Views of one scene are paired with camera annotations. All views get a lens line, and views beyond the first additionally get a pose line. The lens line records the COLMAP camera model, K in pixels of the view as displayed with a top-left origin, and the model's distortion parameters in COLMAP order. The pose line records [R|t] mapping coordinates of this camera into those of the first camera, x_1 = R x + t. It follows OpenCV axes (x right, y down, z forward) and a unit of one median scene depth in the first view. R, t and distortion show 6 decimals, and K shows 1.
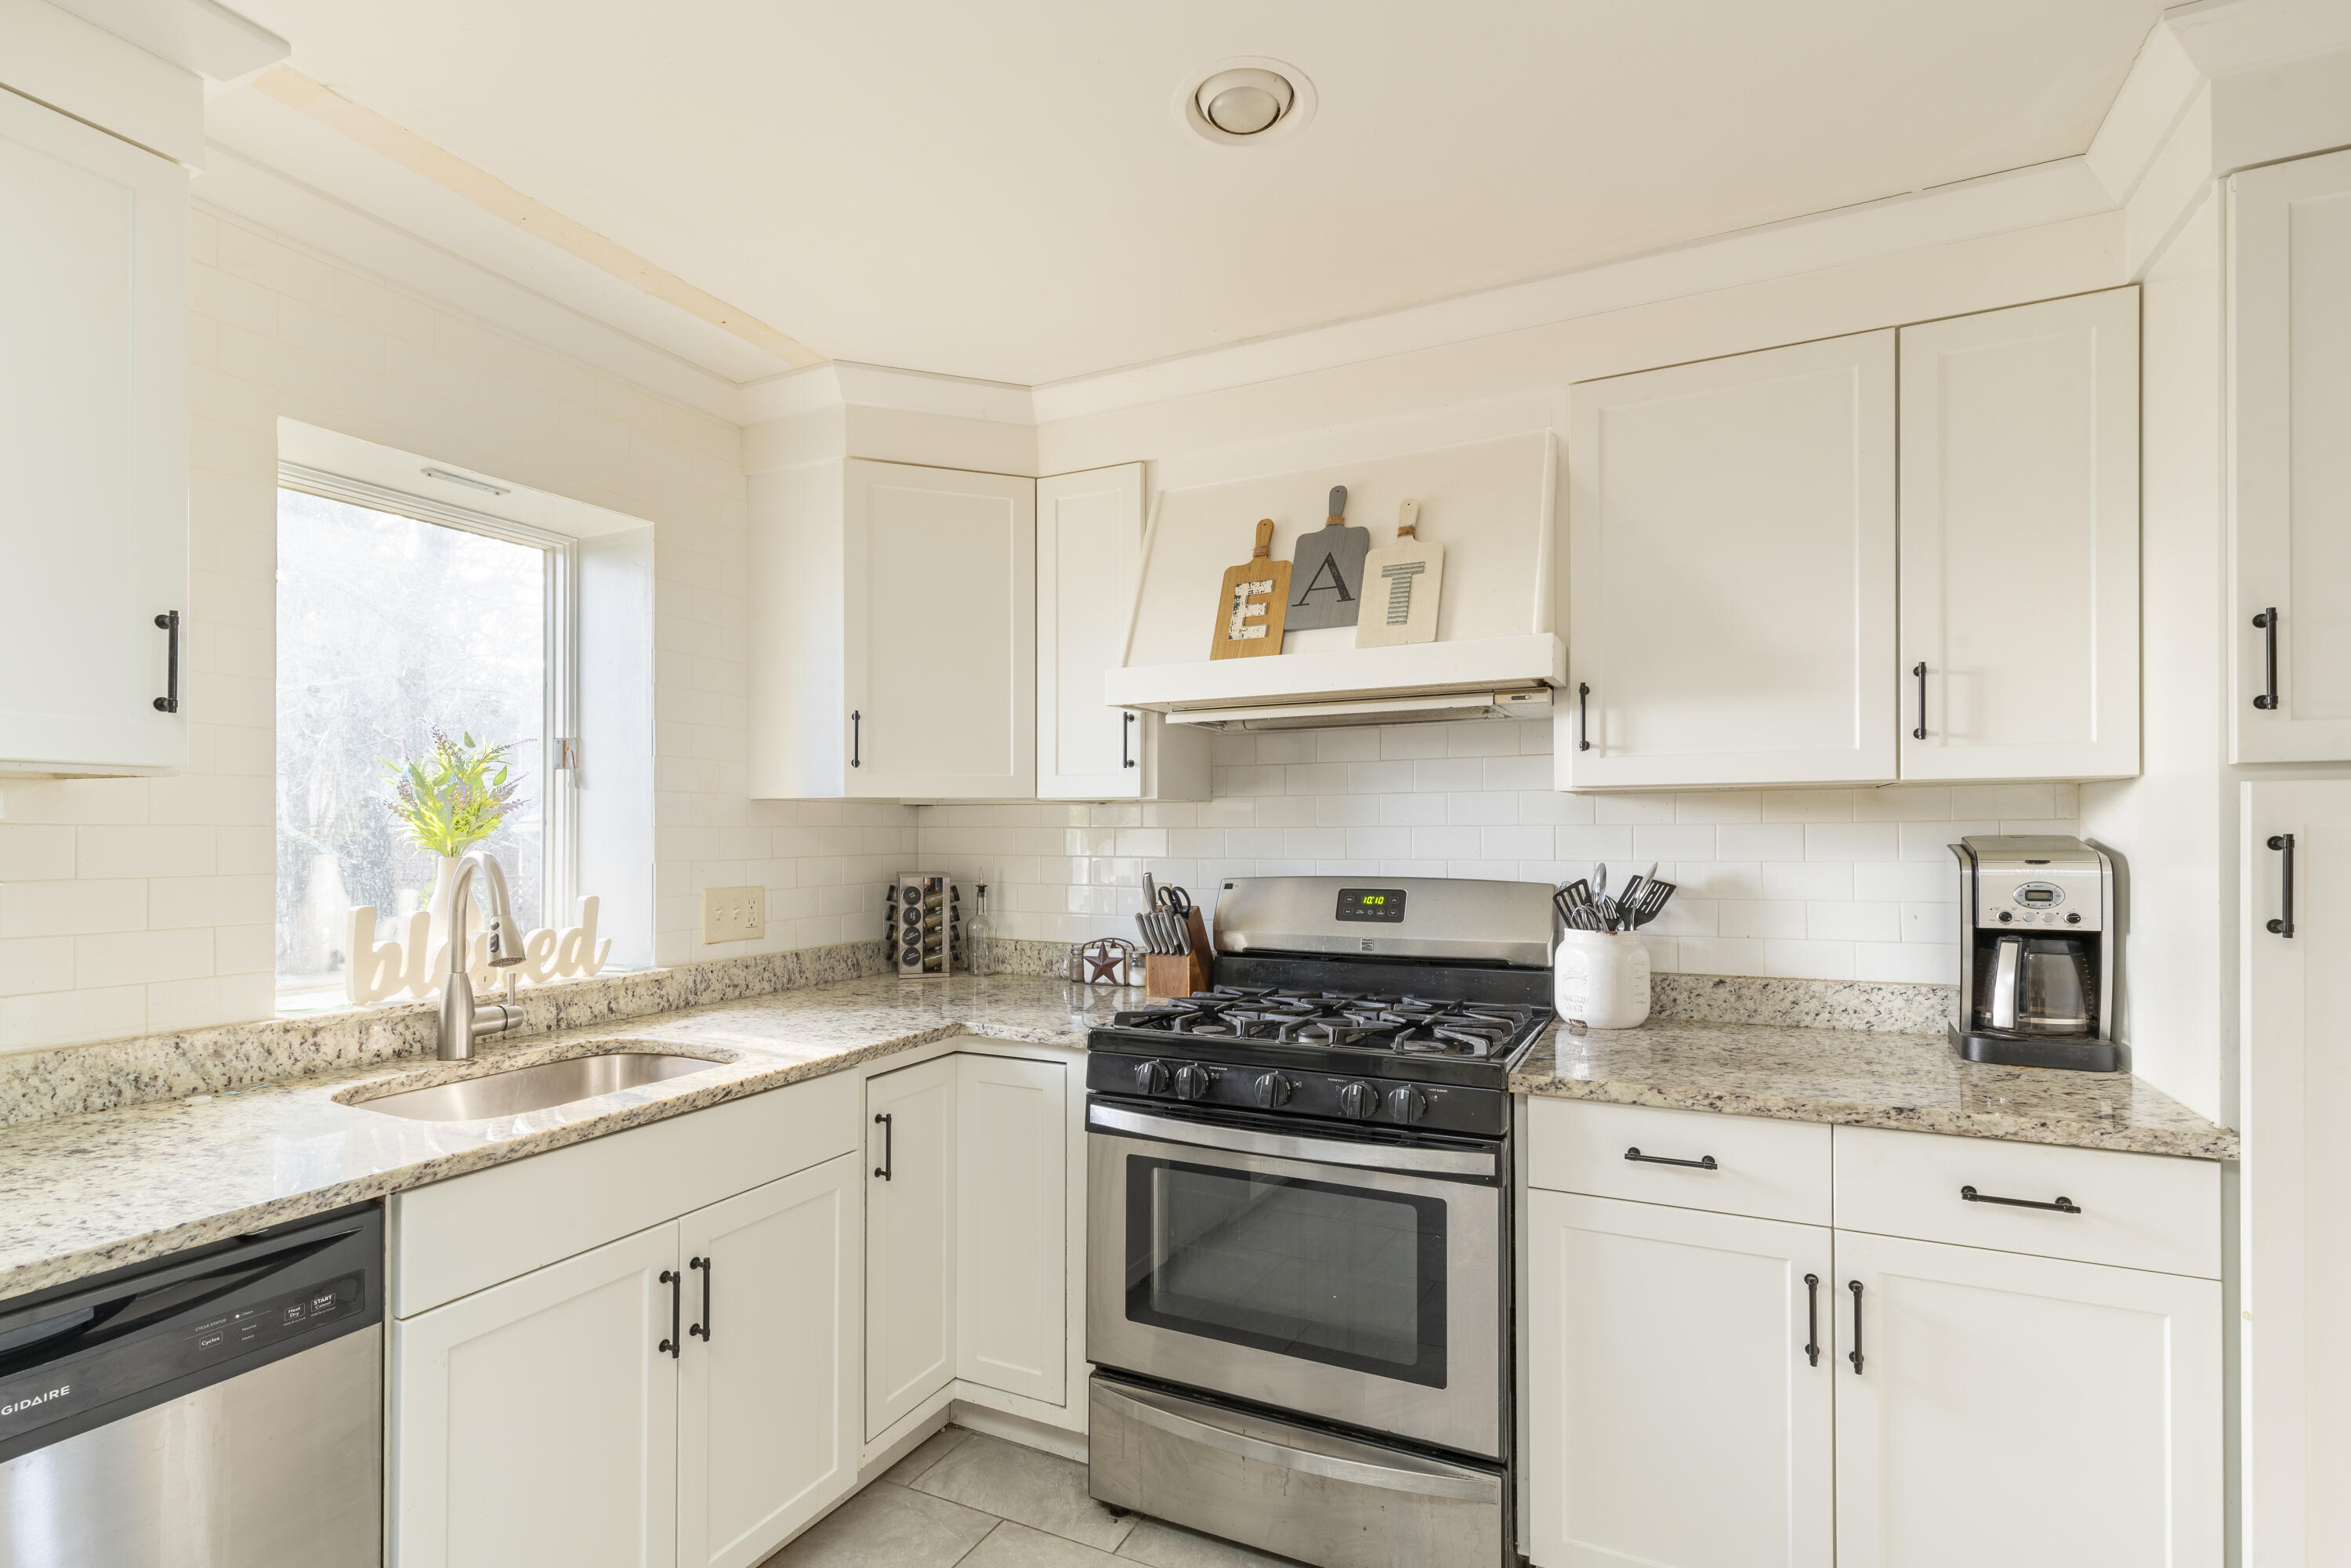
lens RADIAL K [[1060.8, 0, 1174.7], [0, 1060.8, 827.4], [0, 0, 1]] dist [0.003463, -0.000184]
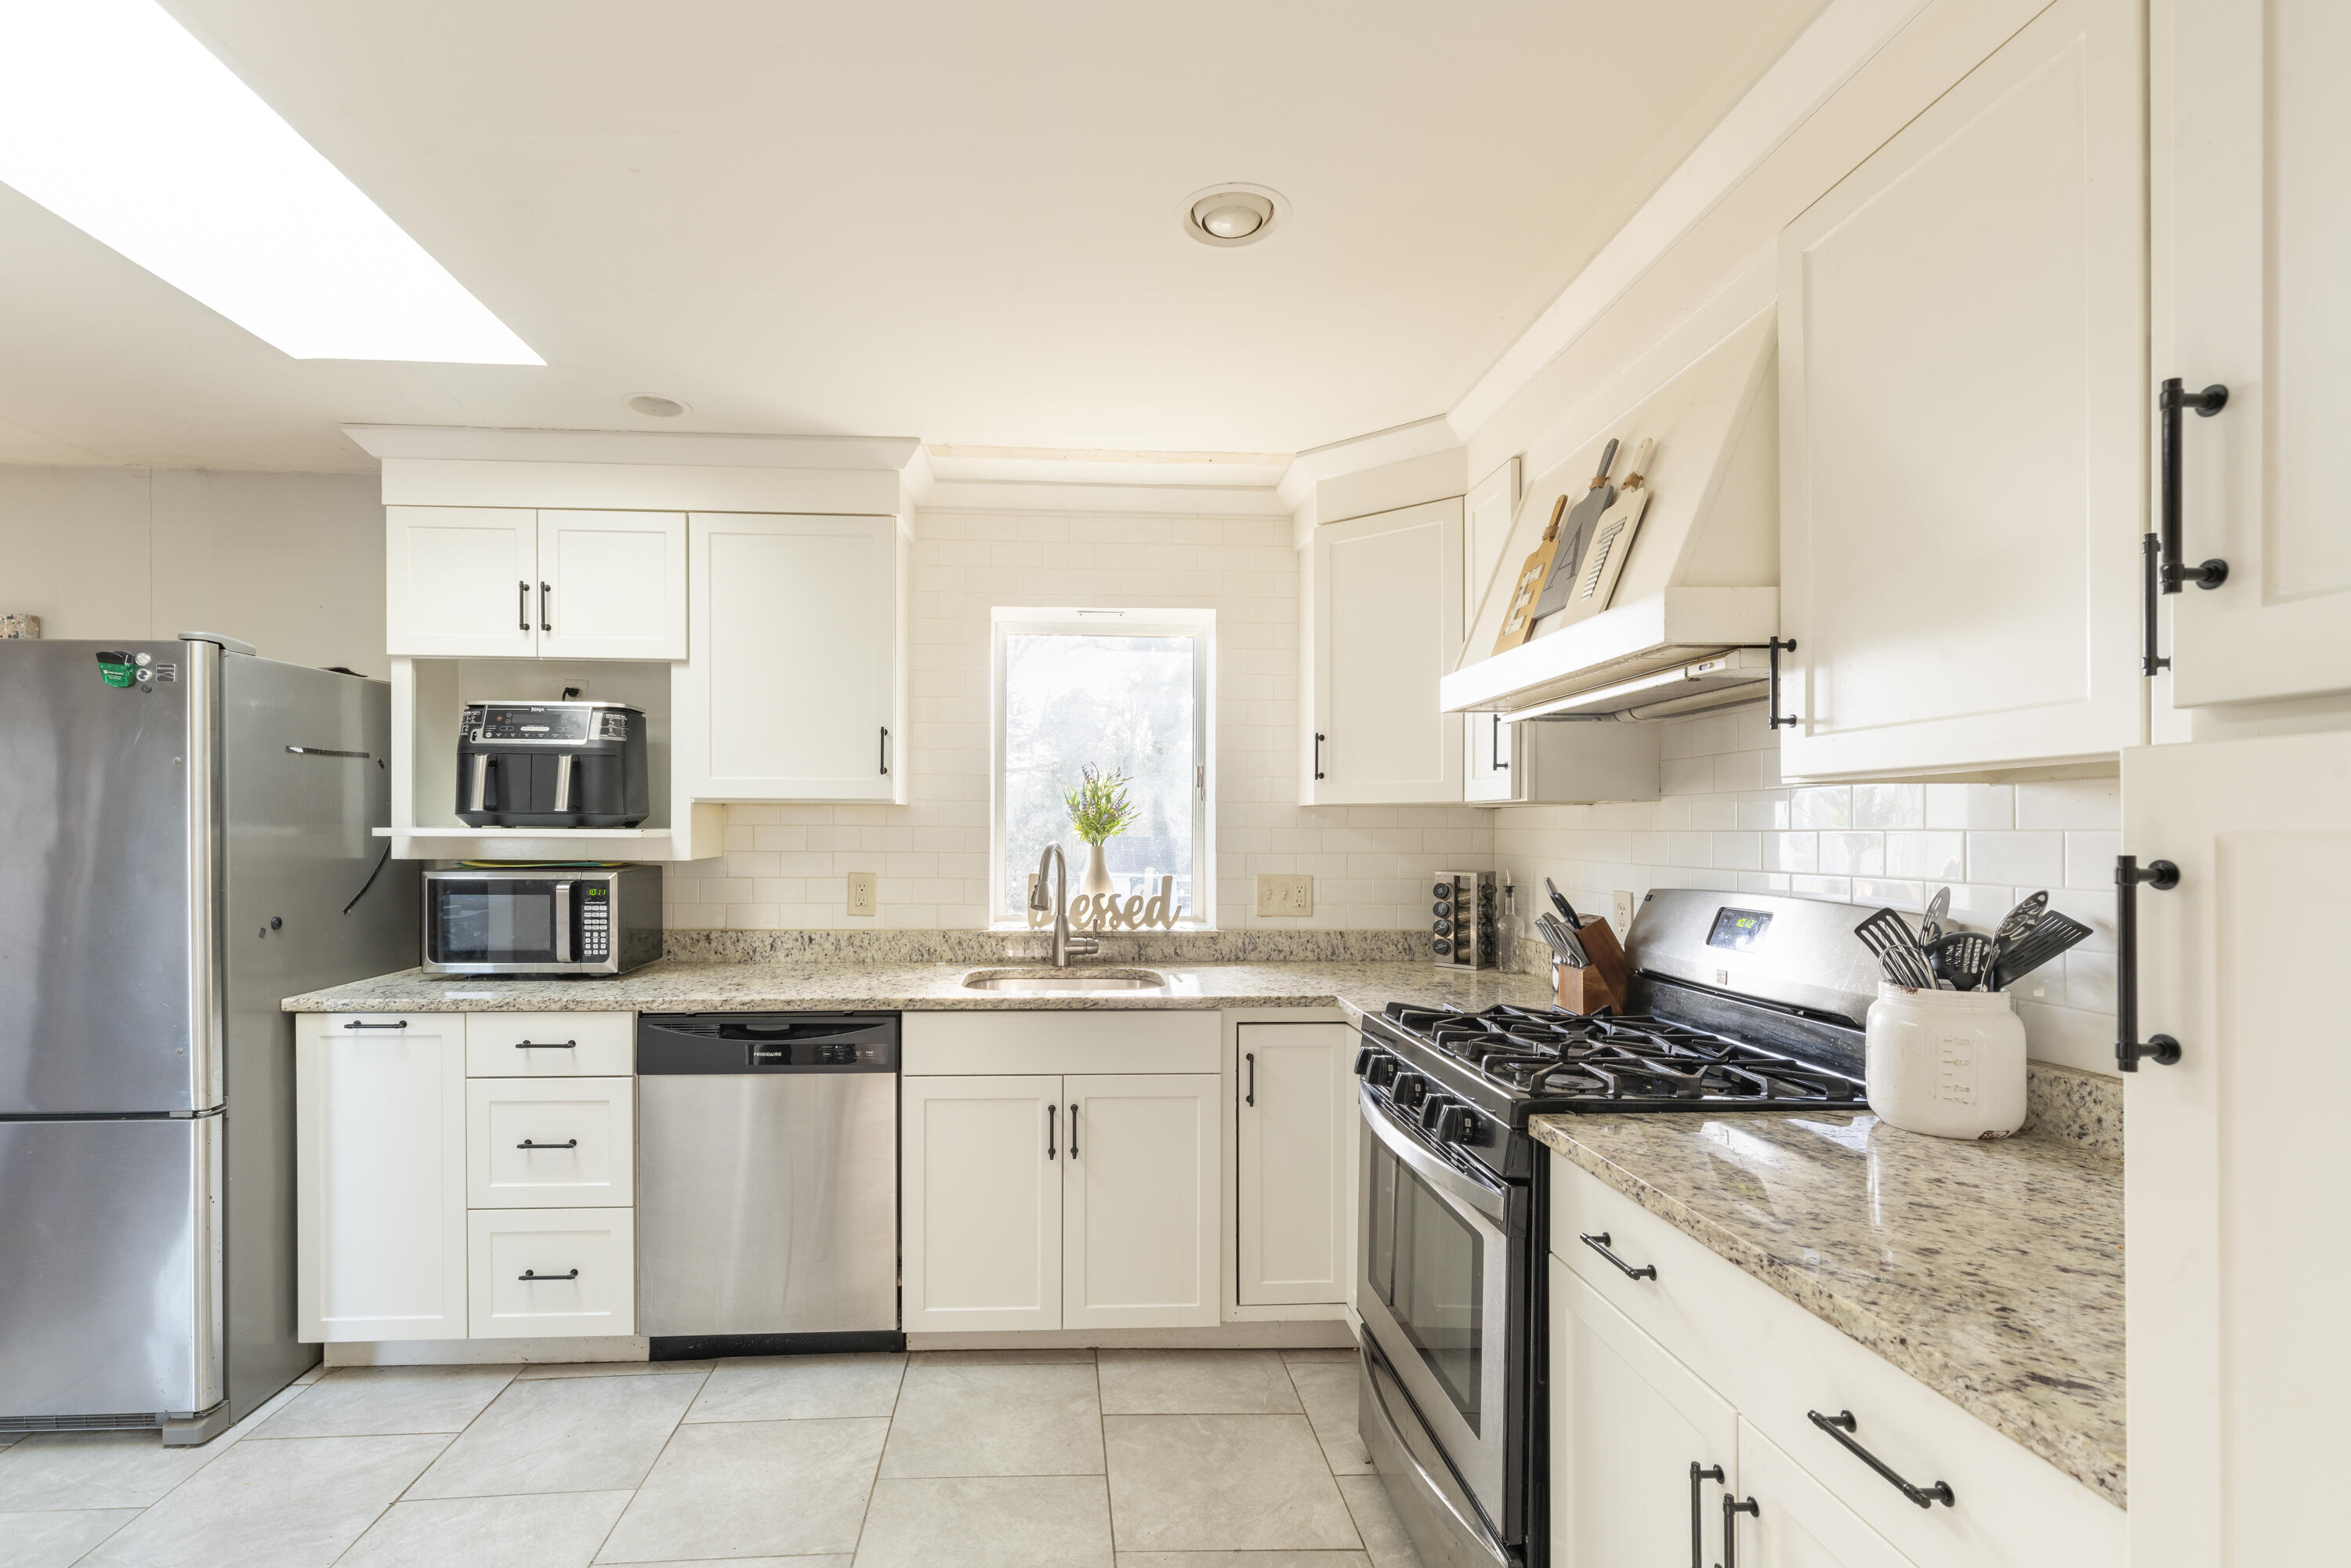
lens RADIAL K [[1132.6, 0, 1178.4], [0, 1132.6, 827.1], [0, 0, 1]] dist [0.018435, -0.000098]
pose [[0.492676, 0.002648, -0.870209, 0.826691], [-0.002238, 0.999996, 0.001776, -0.004416], [0.870210, 0.001073, 0.492680, 0.240117]]
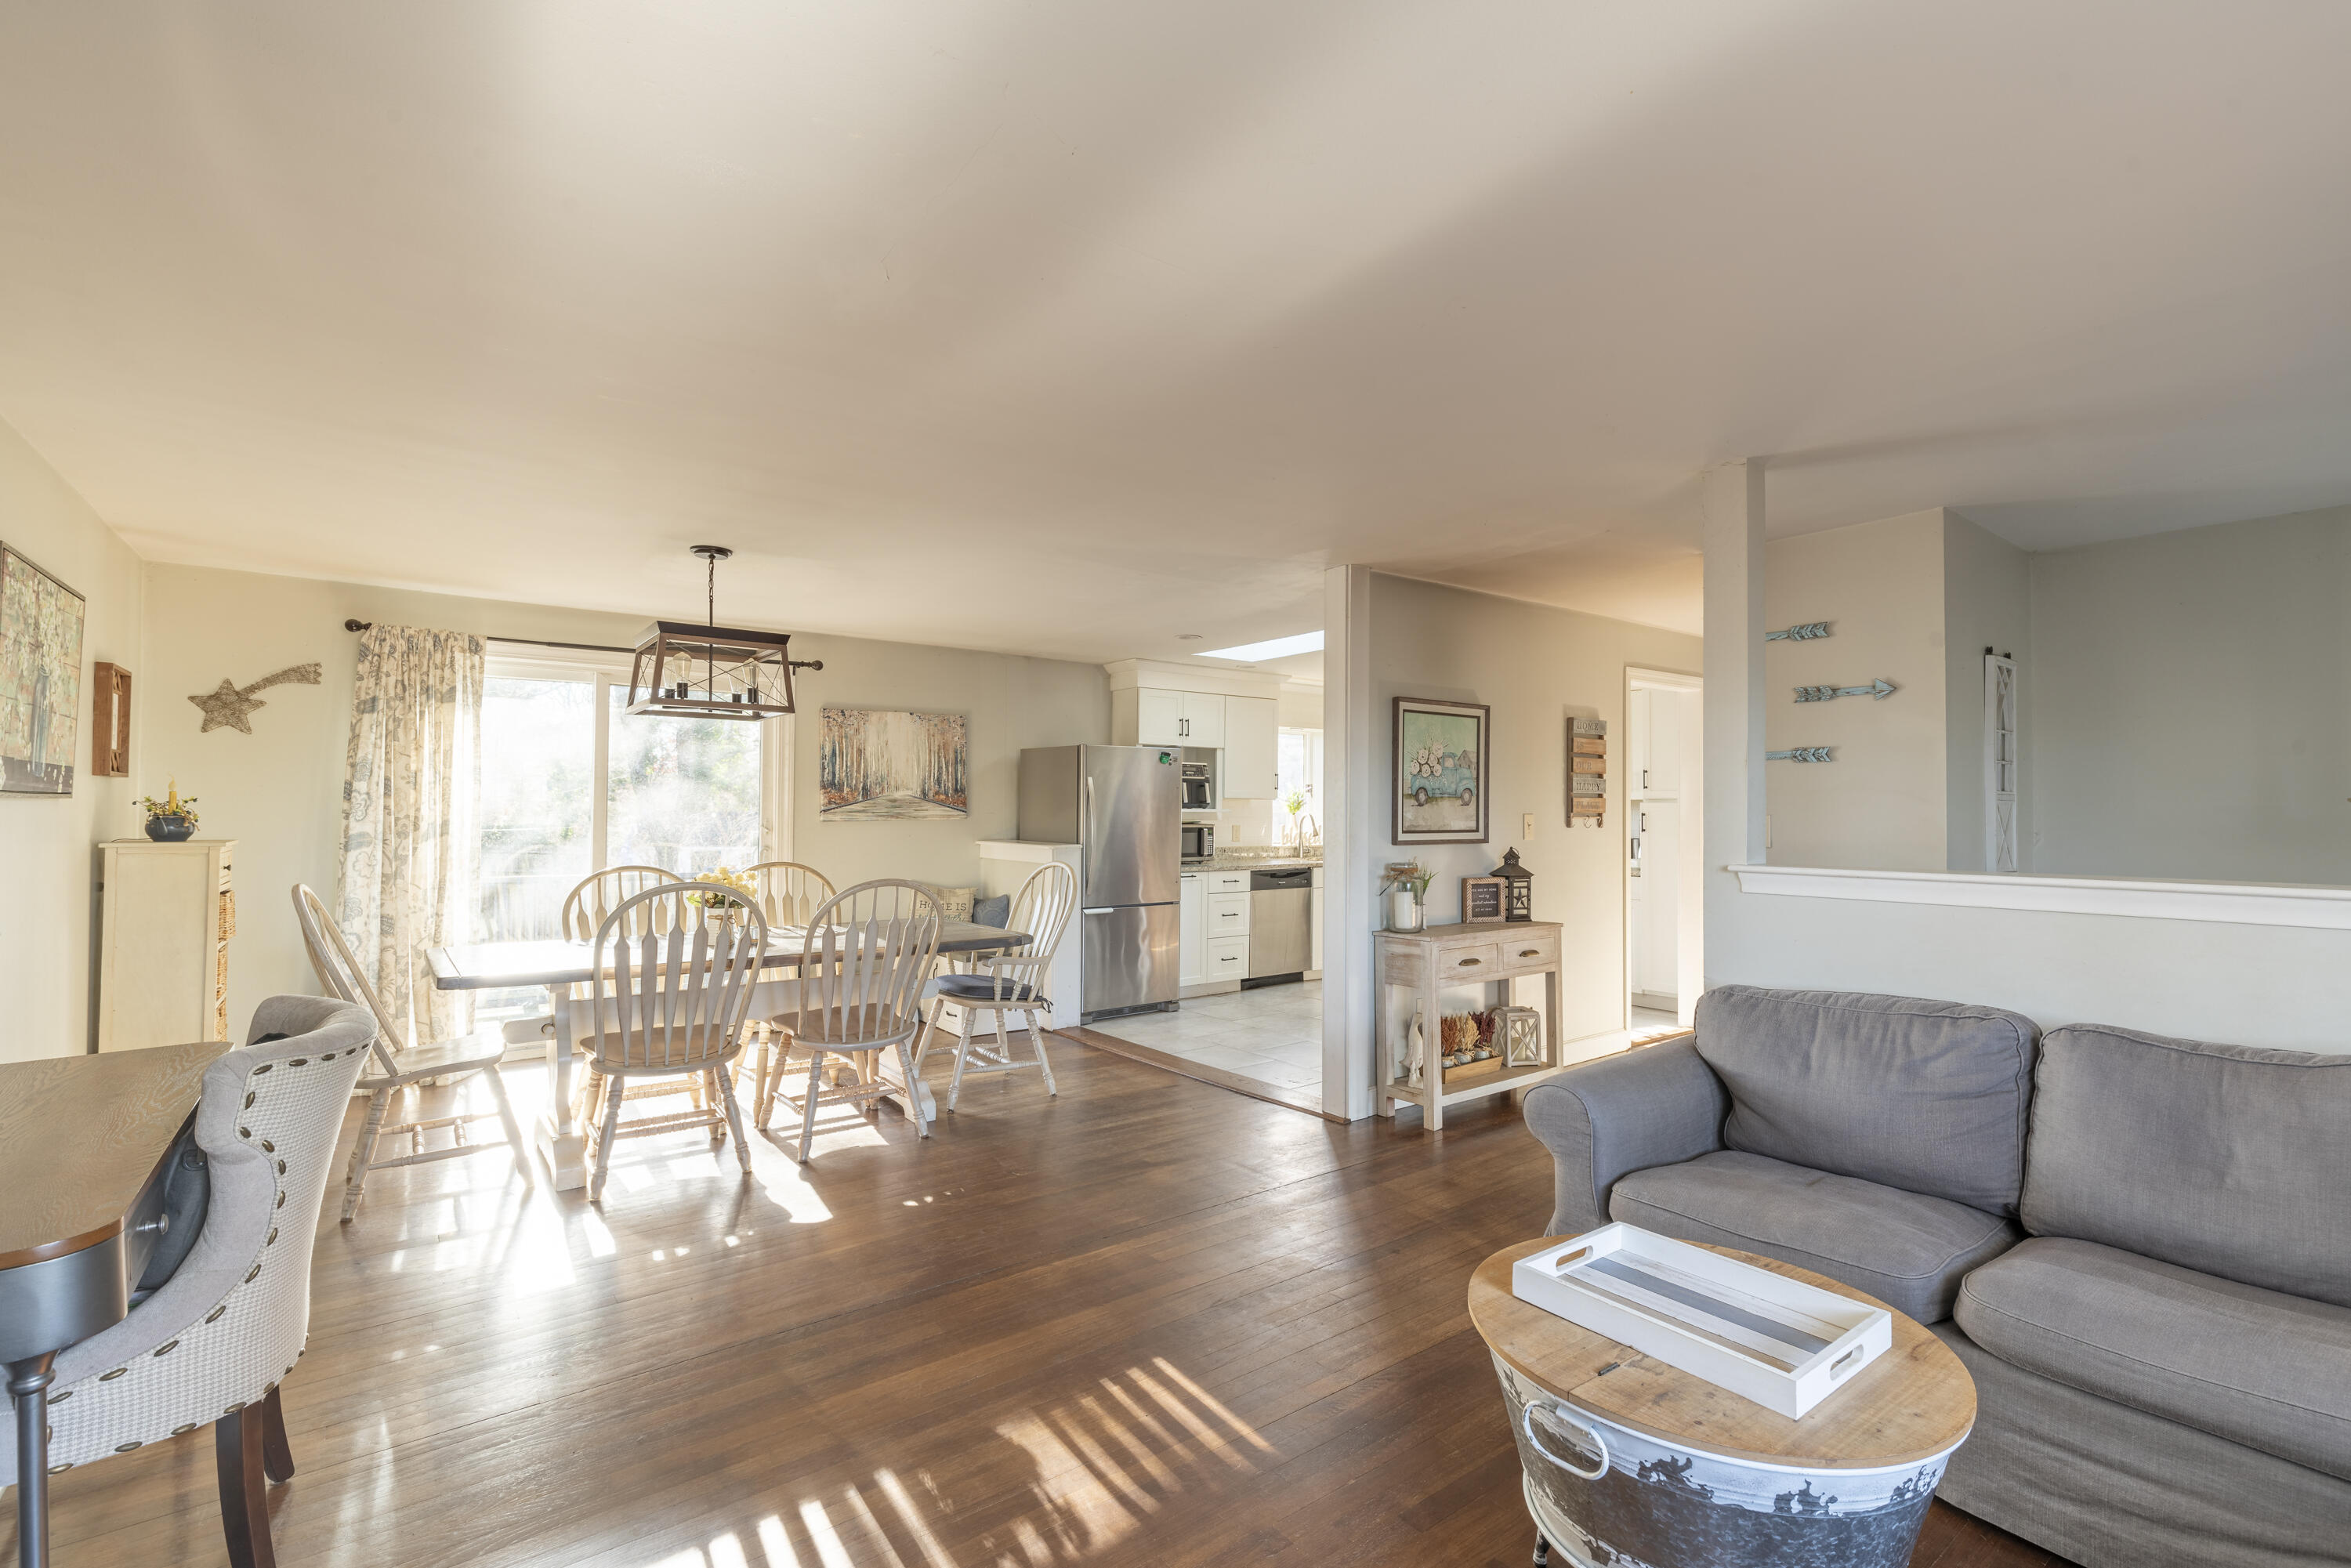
lens RADIAL K [[1080.4, 0, 1172.3], [0, 1080.4, 786.6], [0, 0, 1]] dist [0.000842, -0.000075]
pose [[0.899694, -0.001214, -0.436519, 0.770075], [-0.006393, 0.999852, -0.015956, -0.015039], [0.436474, 0.017146, 0.899553, -3.021228]]
